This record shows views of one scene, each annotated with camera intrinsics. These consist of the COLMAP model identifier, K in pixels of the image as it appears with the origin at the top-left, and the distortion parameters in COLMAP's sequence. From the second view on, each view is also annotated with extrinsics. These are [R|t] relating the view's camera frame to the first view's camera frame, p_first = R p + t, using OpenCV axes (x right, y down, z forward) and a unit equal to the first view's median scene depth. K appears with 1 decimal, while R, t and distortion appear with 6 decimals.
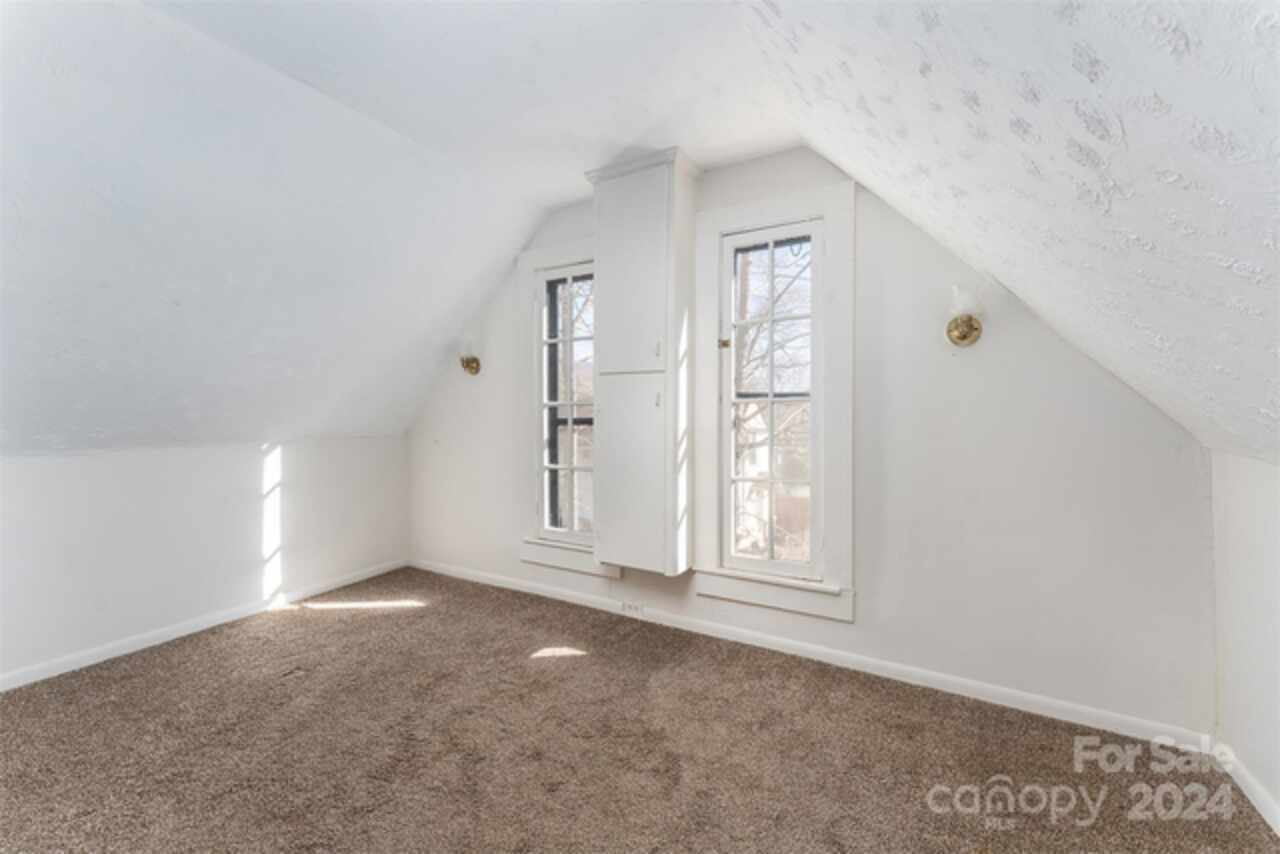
lens RADIAL K [[519.3, 0, 634.3], [0, 519.3, 426.6], [0, 0, 1]] dist [0.000877, 0.000194]
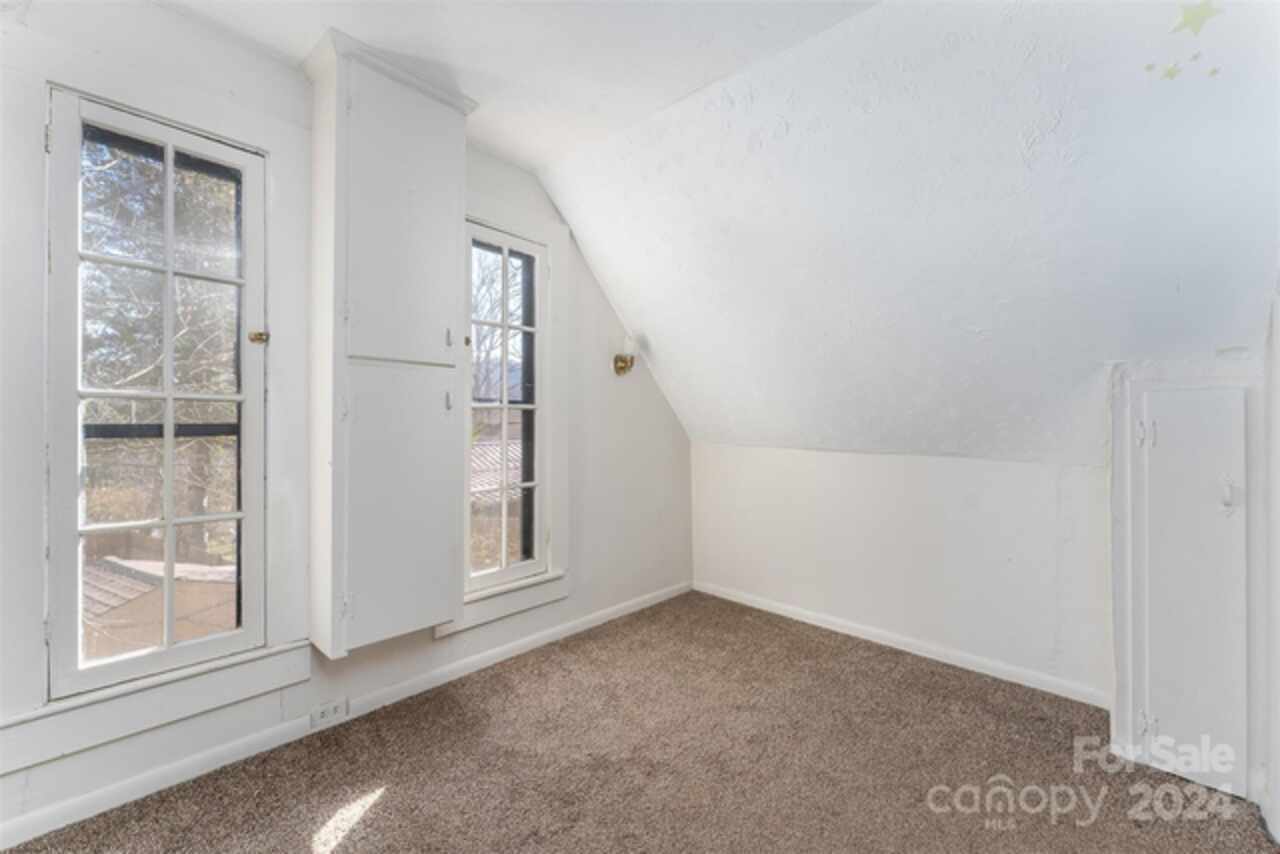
lens RADIAL K [[519.3, 0, 634.3], [0, 519.3, 423.8], [0, 0, 1]] dist [0.000877, 0.000194]
pose [[0.210691, -0.000524, 0.977553, -0.682317], [0.009333, 0.999955, -0.001476, -0.014884], [-0.977508, 0.009434, 0.210686, 0.574095]]
